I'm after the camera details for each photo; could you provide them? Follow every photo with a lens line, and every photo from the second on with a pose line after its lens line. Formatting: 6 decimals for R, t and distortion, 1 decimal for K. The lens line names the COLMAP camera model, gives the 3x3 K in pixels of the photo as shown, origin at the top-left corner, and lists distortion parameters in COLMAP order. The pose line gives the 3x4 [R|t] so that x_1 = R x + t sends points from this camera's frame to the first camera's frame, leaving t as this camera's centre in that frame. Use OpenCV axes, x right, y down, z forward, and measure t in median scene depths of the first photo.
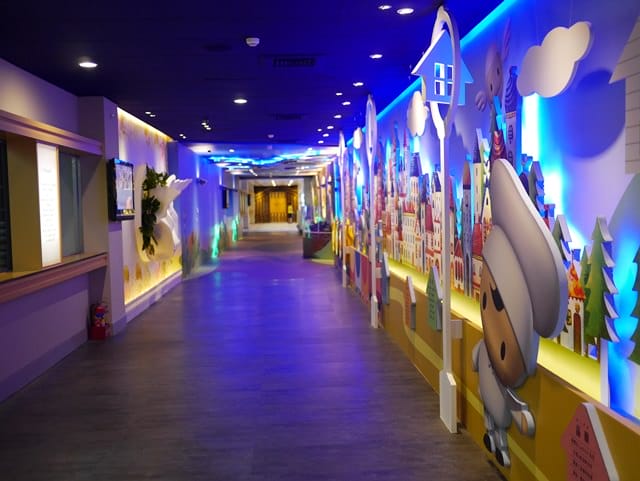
lens RADIAL K [[716.0, 0, 320.0], [0, 716.0, 240.5], [0, 0, 1]] dist [-0.012460, -0.004231]
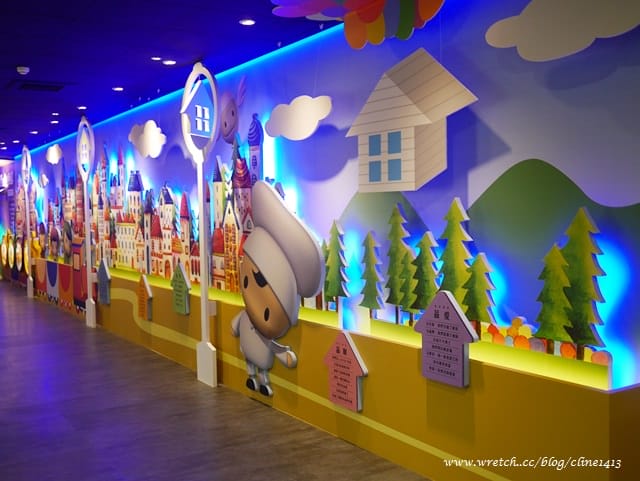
lens RADIAL K [[716.0, 0, 320.0], [0, 716.0, 240.5], [0, 0, 1]] dist [-0.012460, -0.004231]
pose [[0.872225, -0.015809, 0.488849, -0.264997], [0.026265, 0.999549, -0.014539, 0.022881], [-0.488399, 0.025520, 0.872247, -0.231631]]
